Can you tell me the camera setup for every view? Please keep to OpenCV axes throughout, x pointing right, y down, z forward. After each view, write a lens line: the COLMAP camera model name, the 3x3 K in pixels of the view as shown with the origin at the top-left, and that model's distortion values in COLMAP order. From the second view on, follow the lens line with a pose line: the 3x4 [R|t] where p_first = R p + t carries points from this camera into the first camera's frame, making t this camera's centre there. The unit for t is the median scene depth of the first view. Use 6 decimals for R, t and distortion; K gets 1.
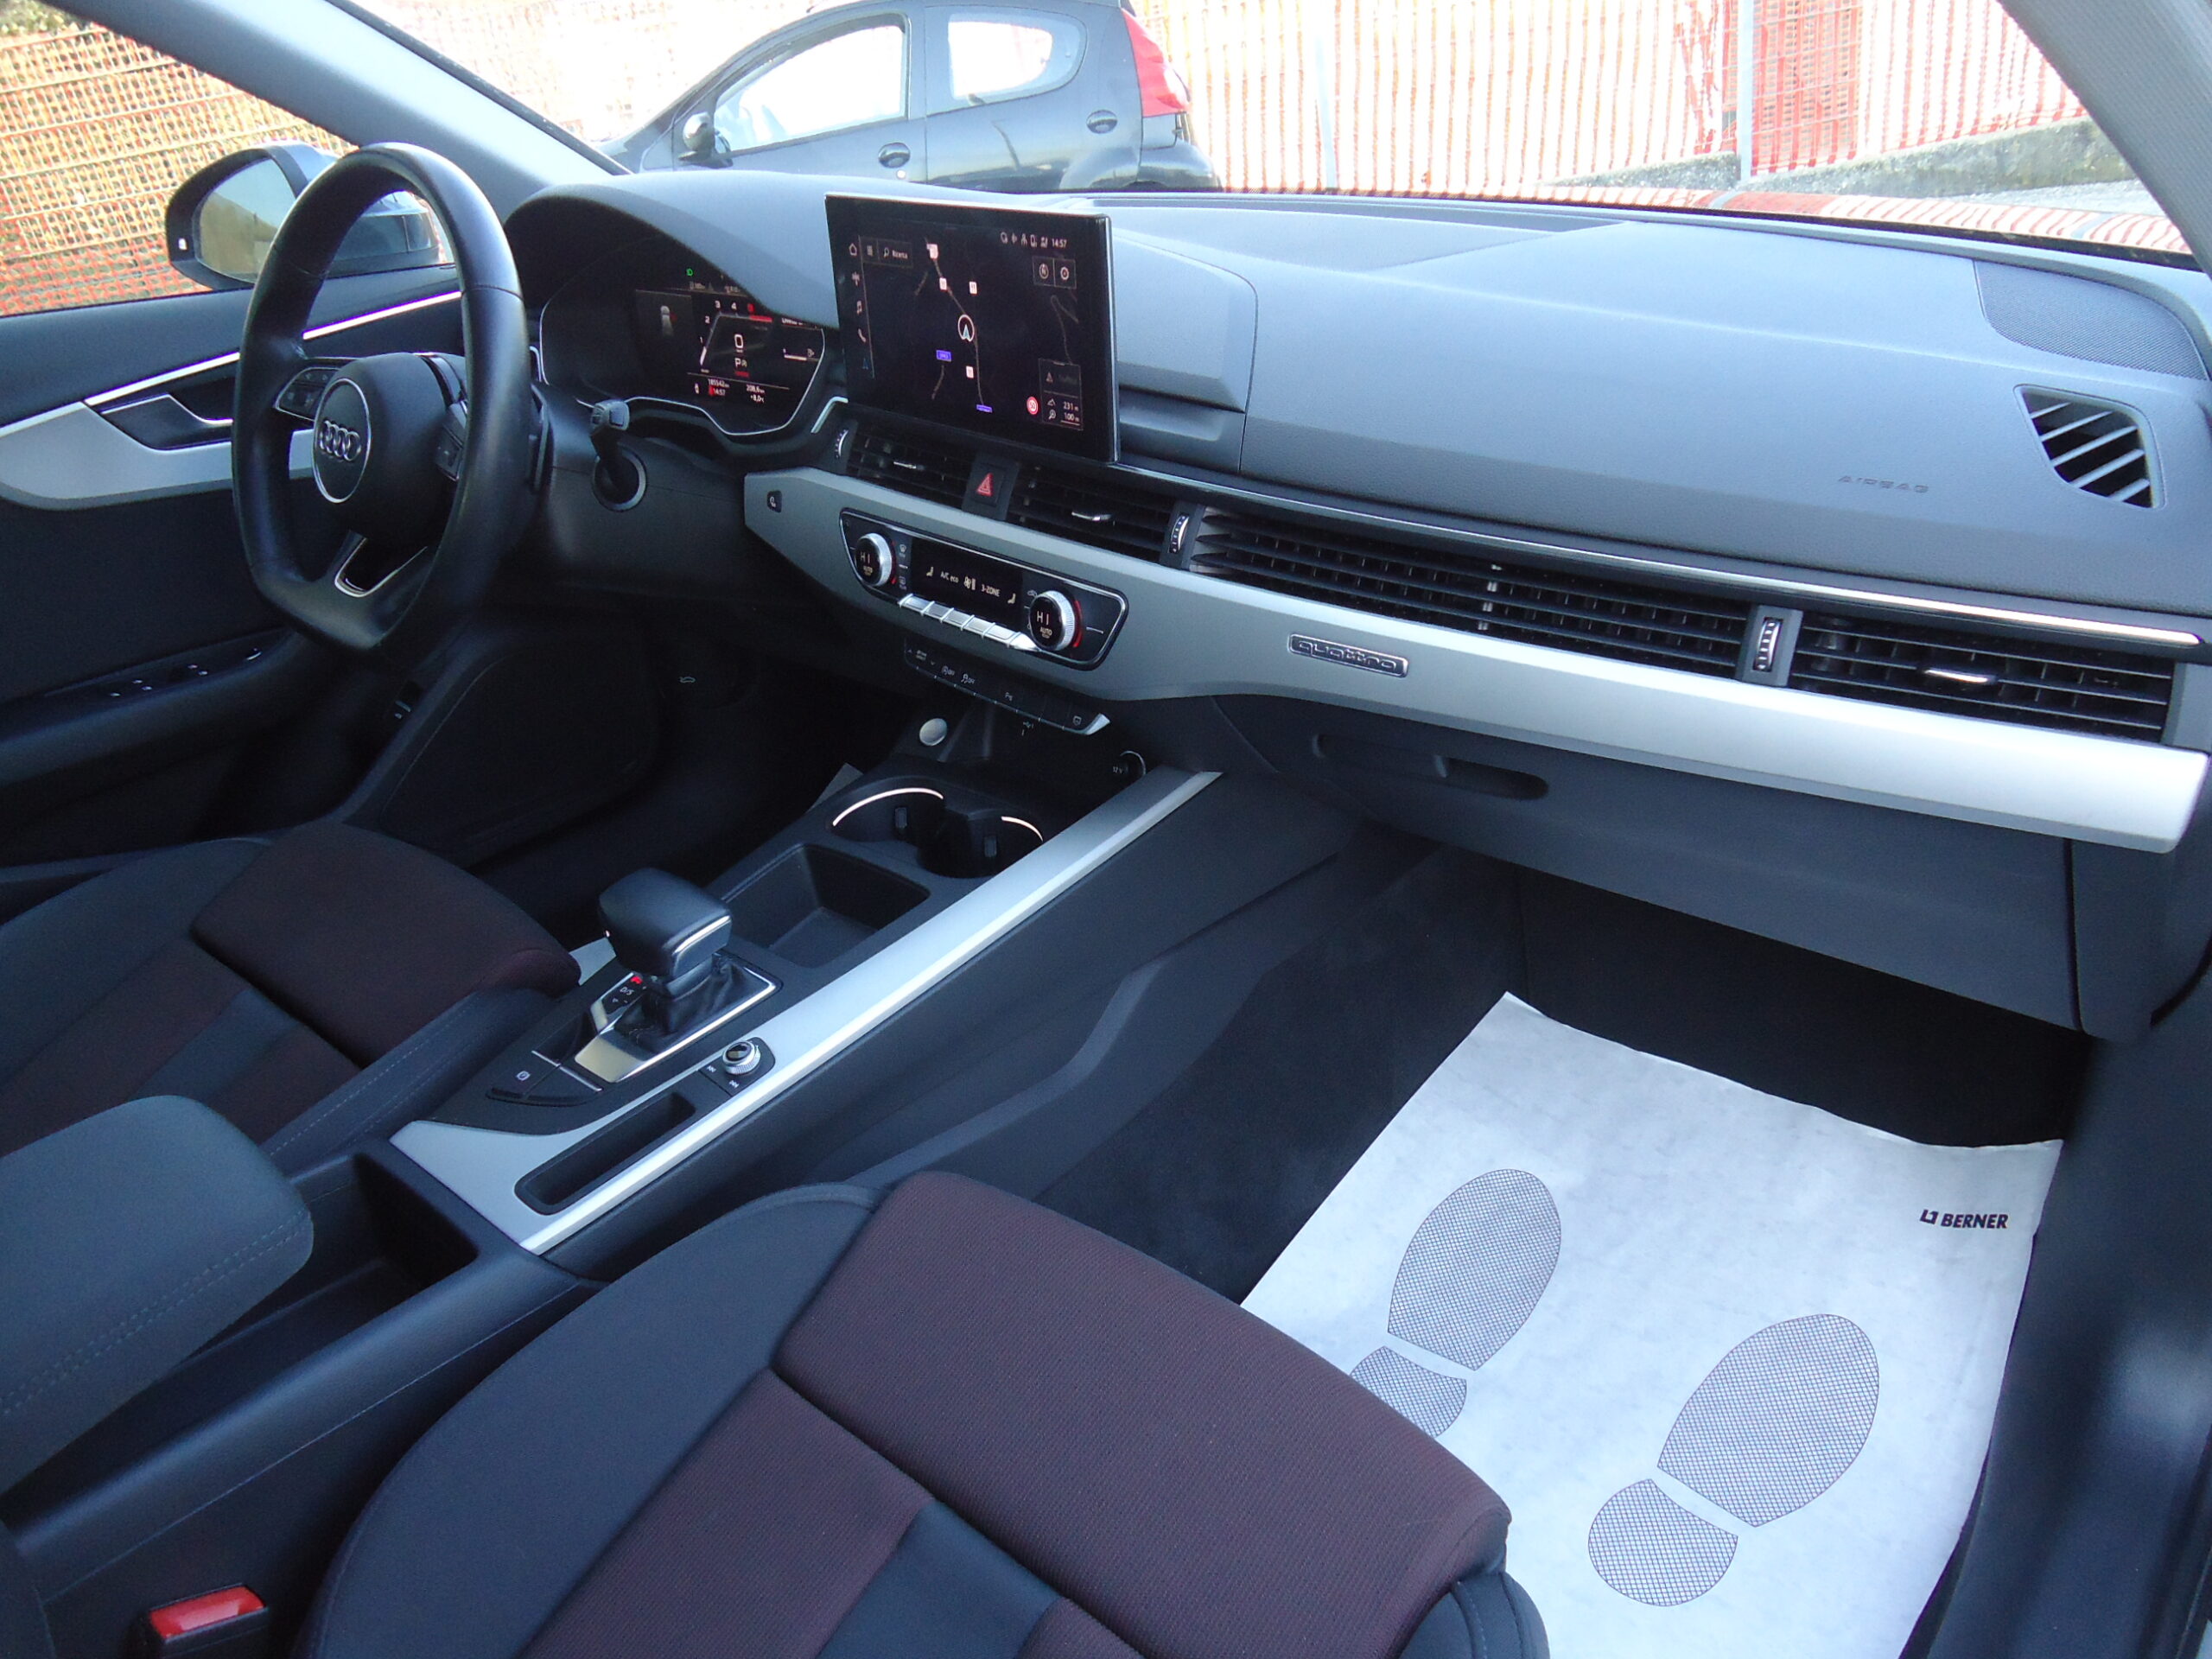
lens RADIAL K [[1611.7, 0, 1104.2], [0, 1611.7, 815.7], [0, 0, 1]] dist [-0.014400, 0.019133]
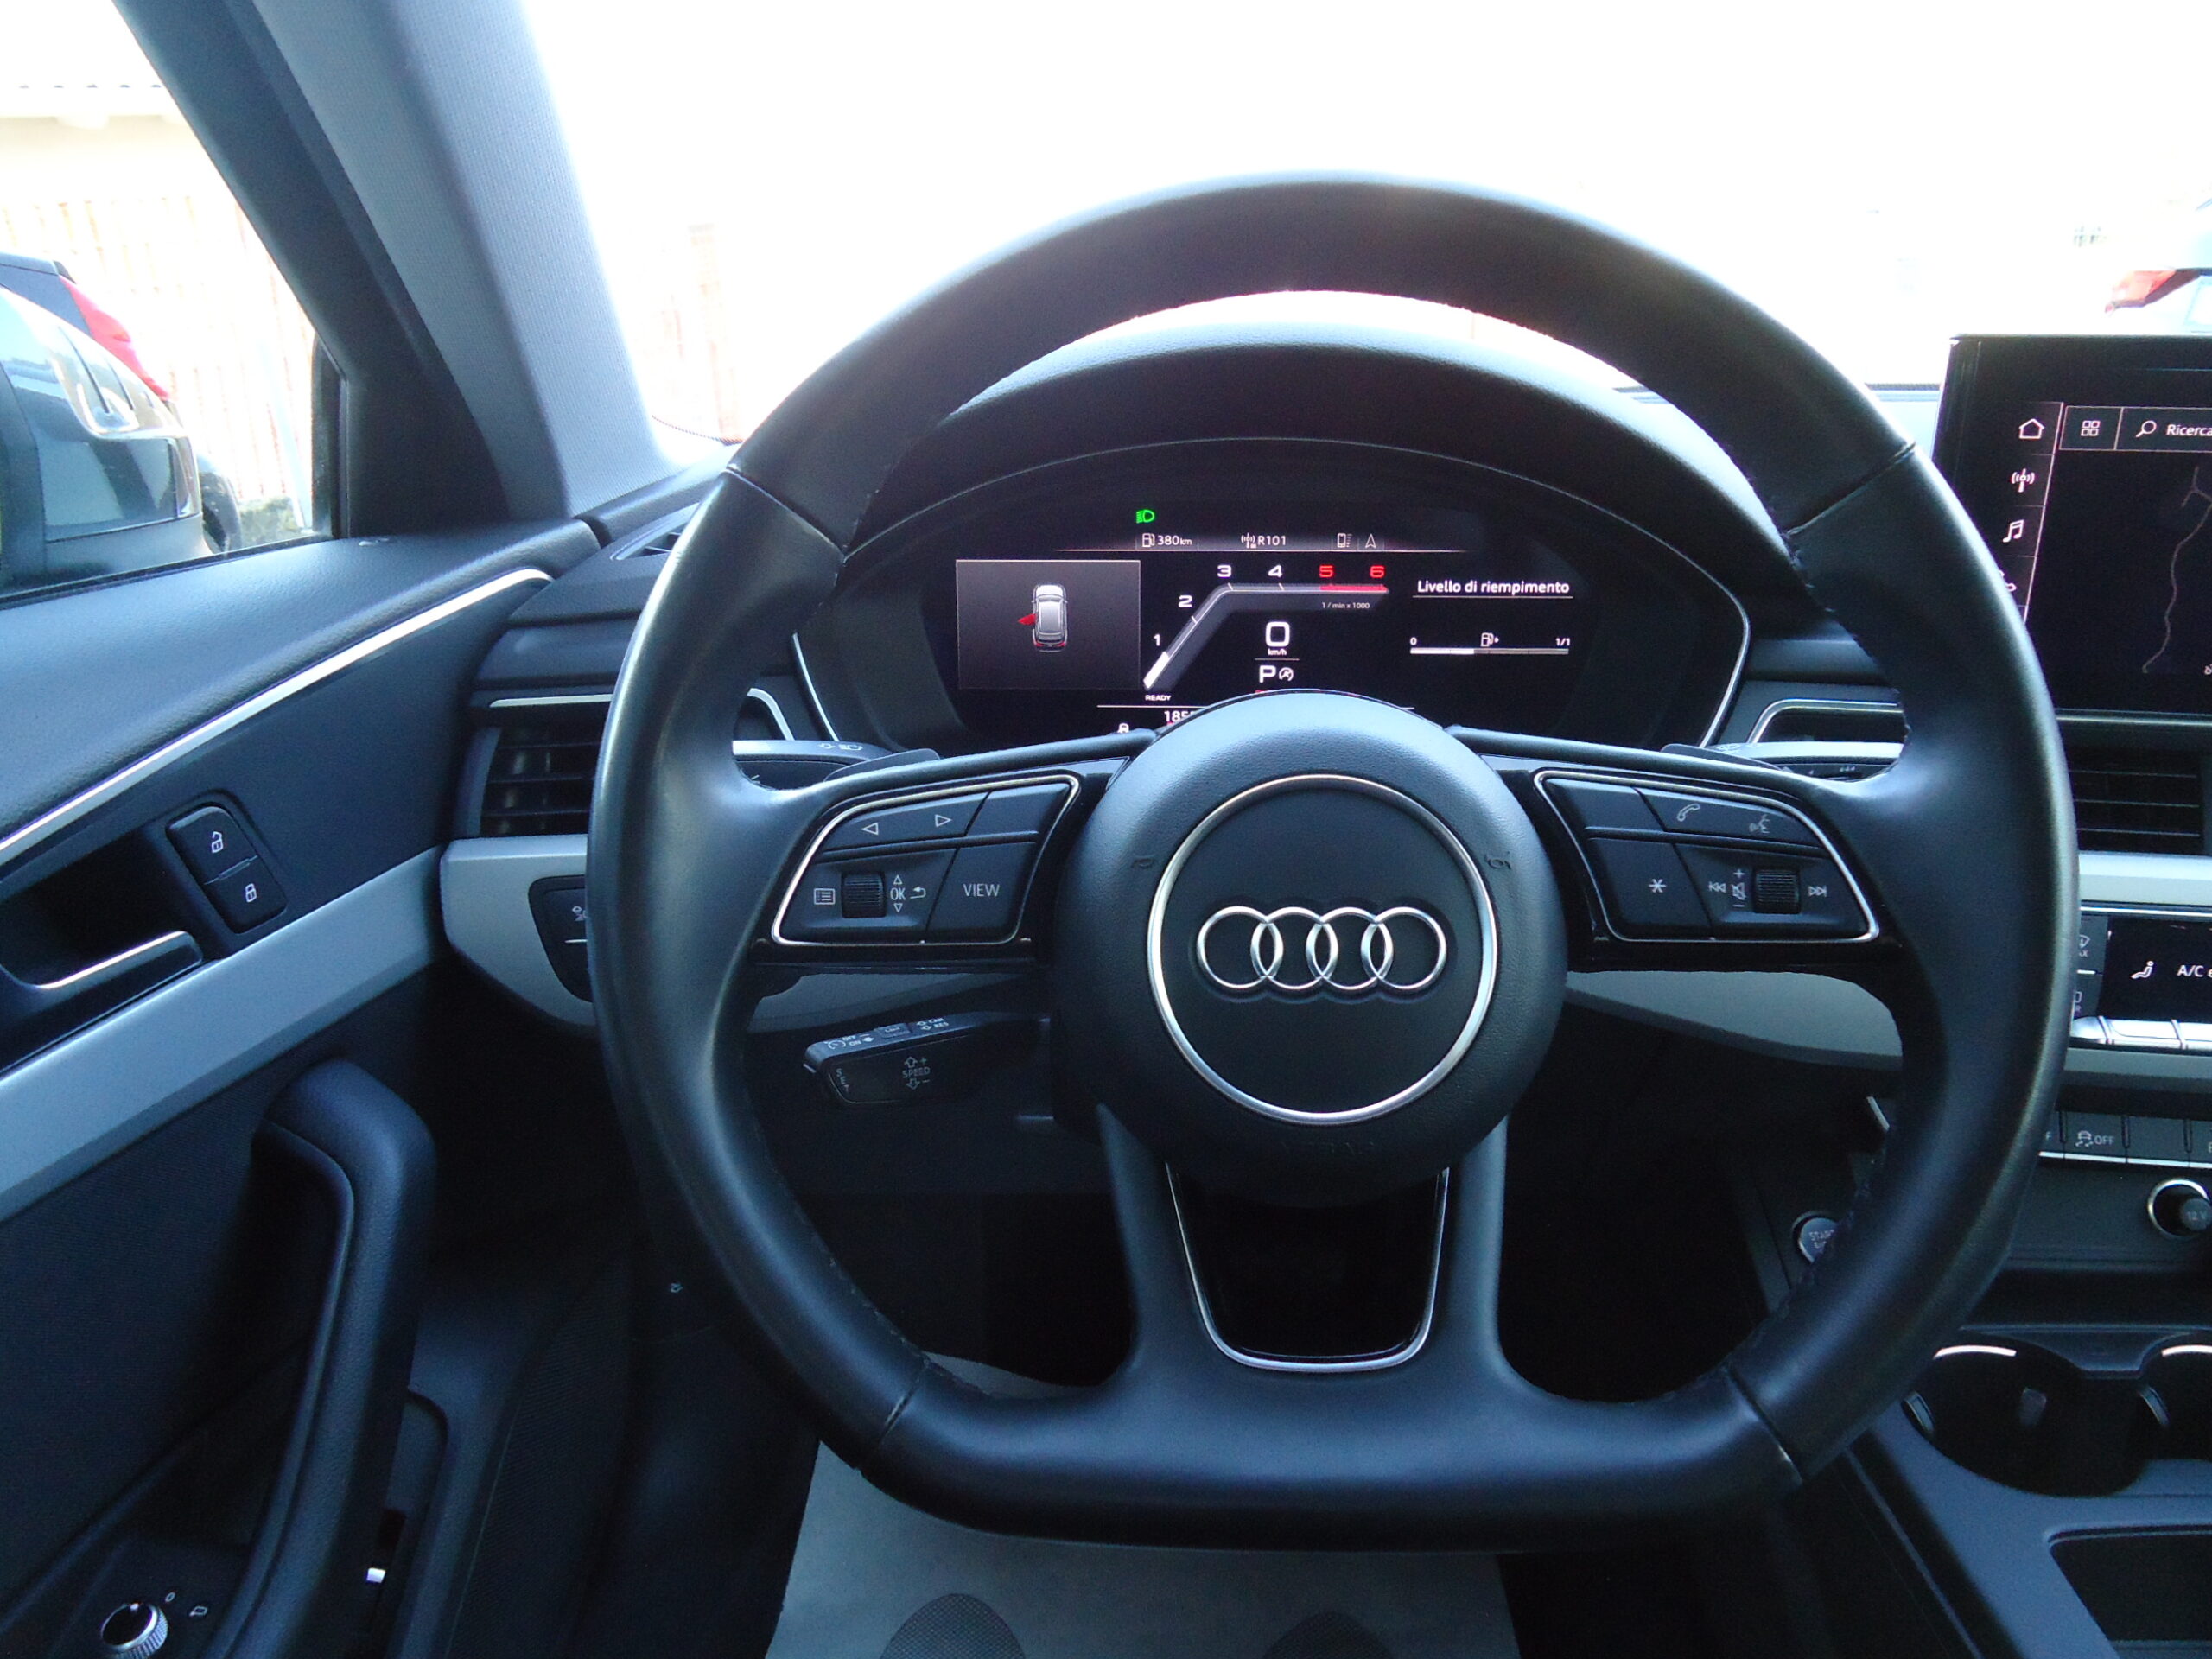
lens RADIAL K [[1611.7, 0, 1107.2], [0, 1611.7, 825.6], [0, 0, 1]] dist [-0.014400, 0.019133]
pose [[0.773270, -0.145353, 0.617191, -0.801899], [0.247730, 0.965263, -0.083051, -0.266396], [-0.583680, 0.217118, 0.782418, 0.823765]]
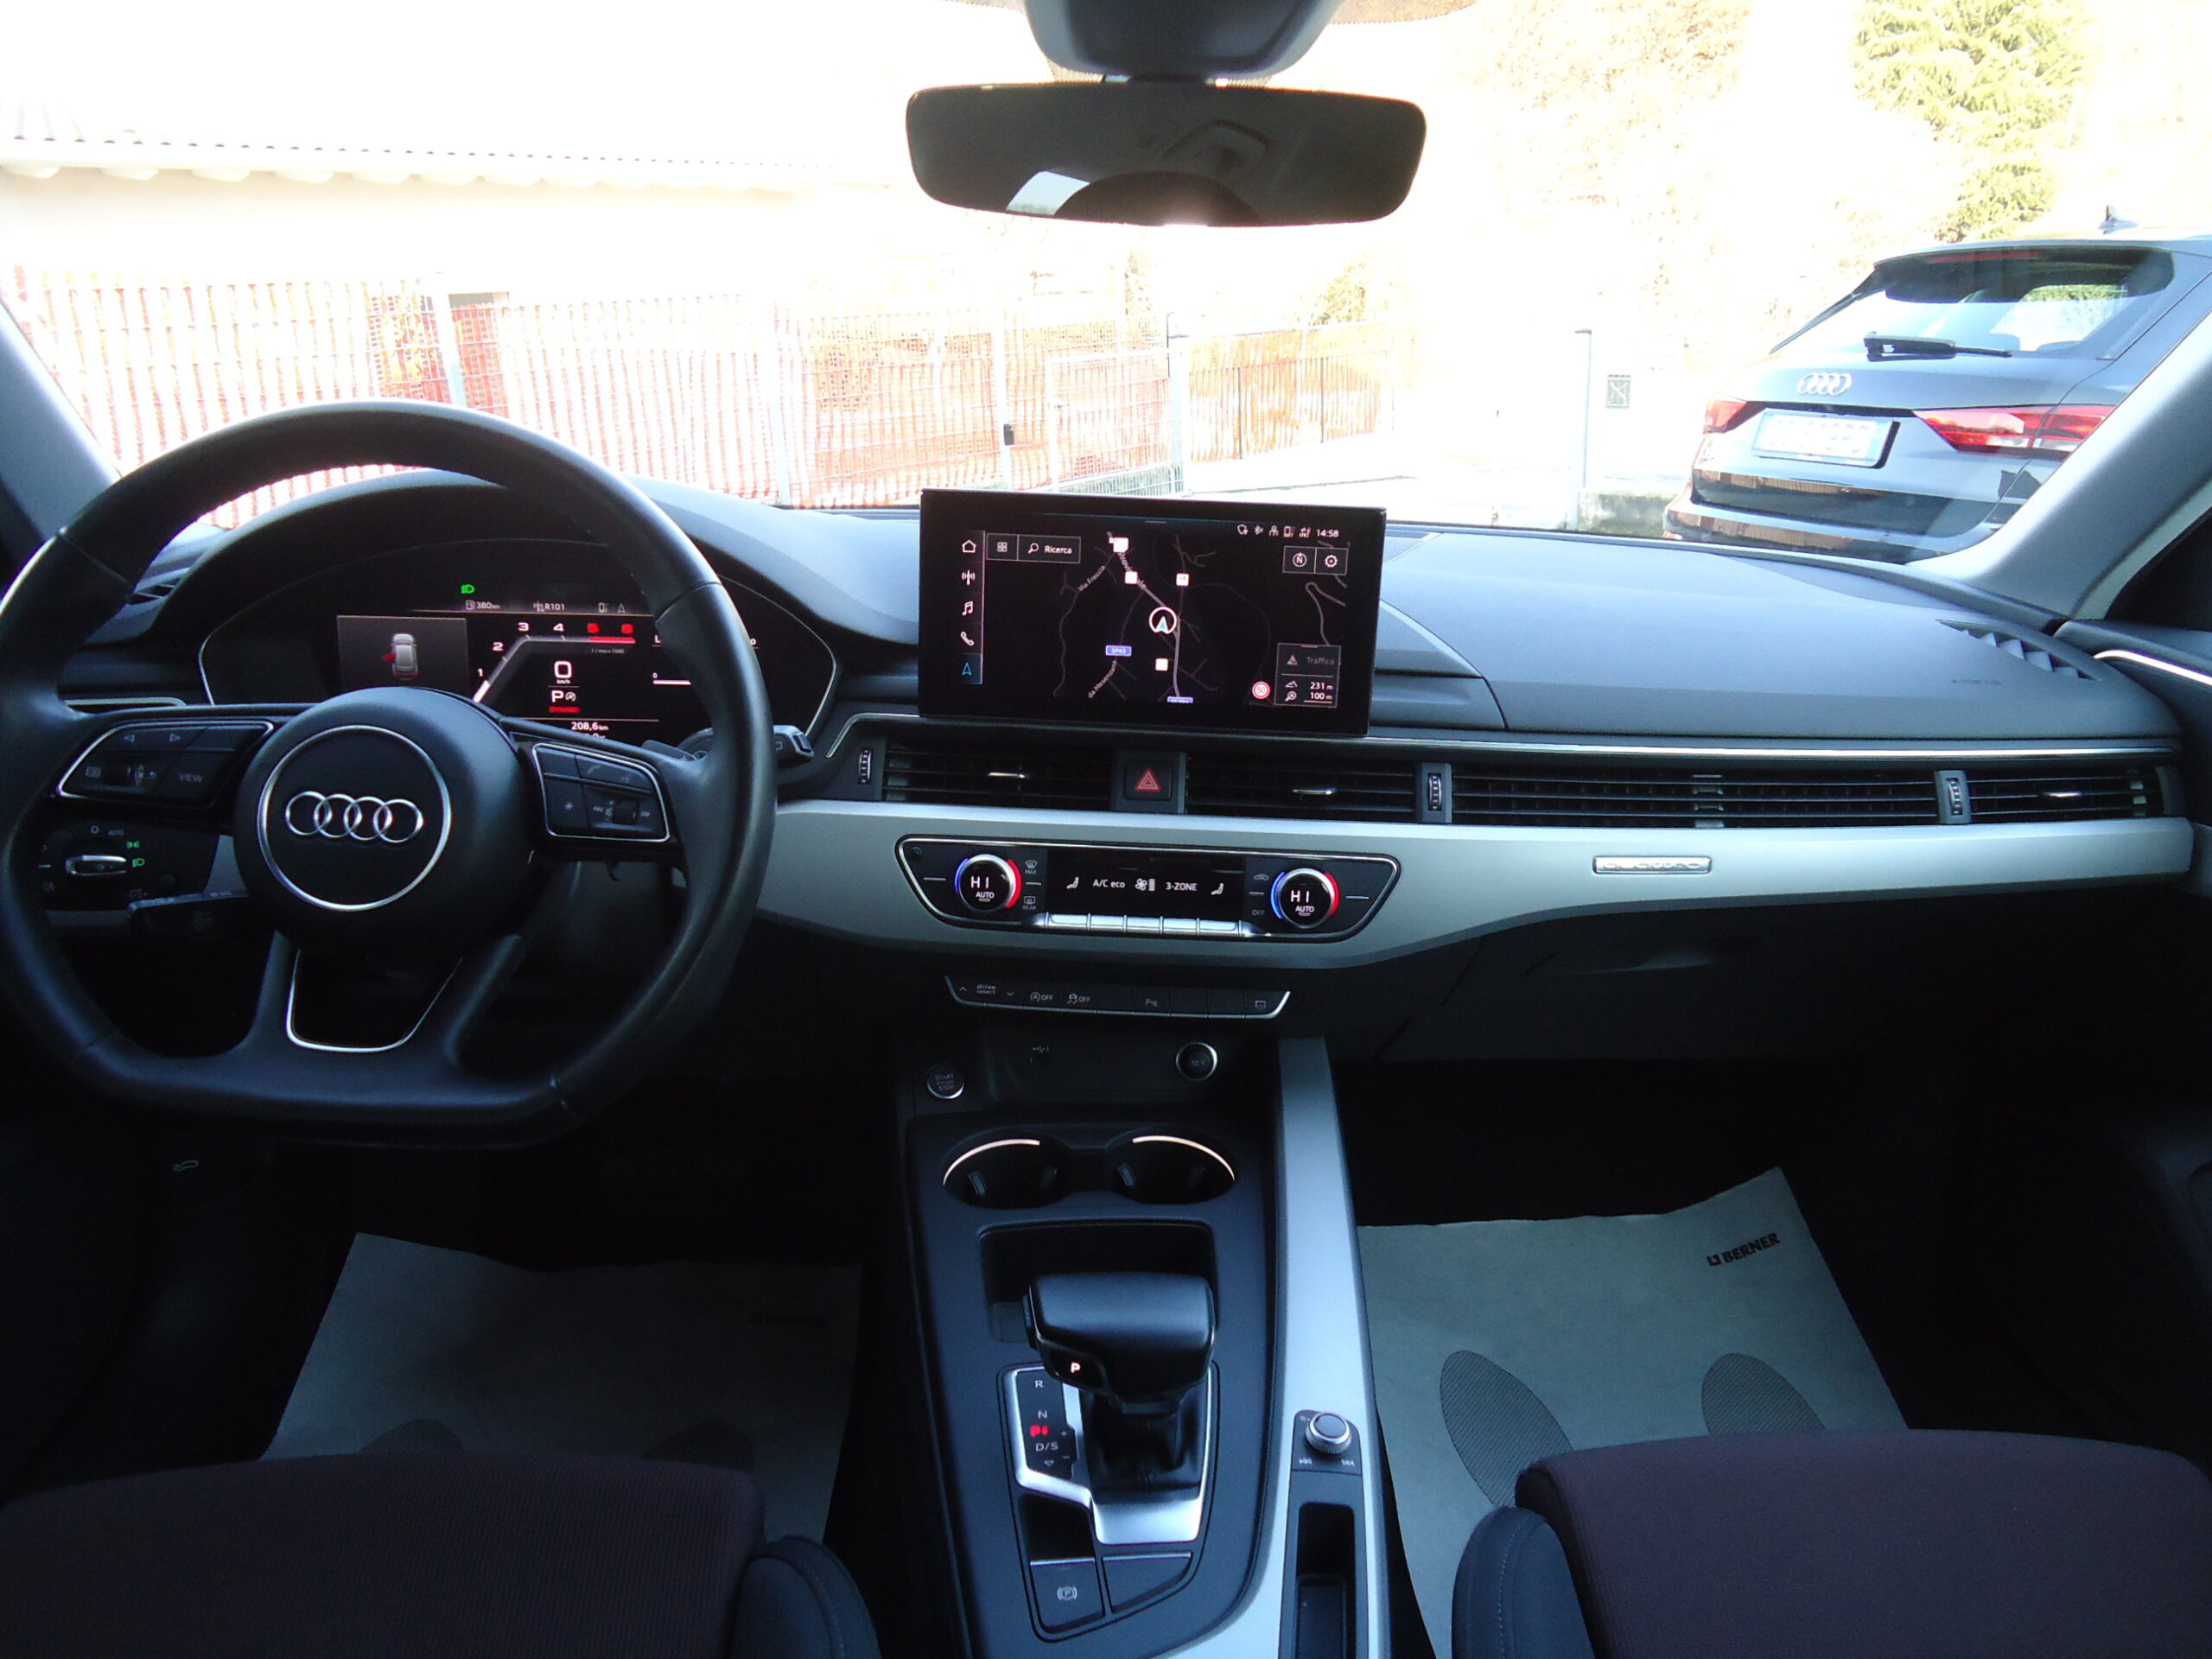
lens RADIAL K [[1611.7, 0, 1103.6], [0, 1611.7, 818.1], [0, 0, 1]] dist [-0.014400, 0.019133]
pose [[0.698635, -0.108613, 0.707186, -0.802584], [0.256031, 0.960910, -0.105354, -0.094160], [-0.668100, 0.254665, 0.699134, 0.371102]]
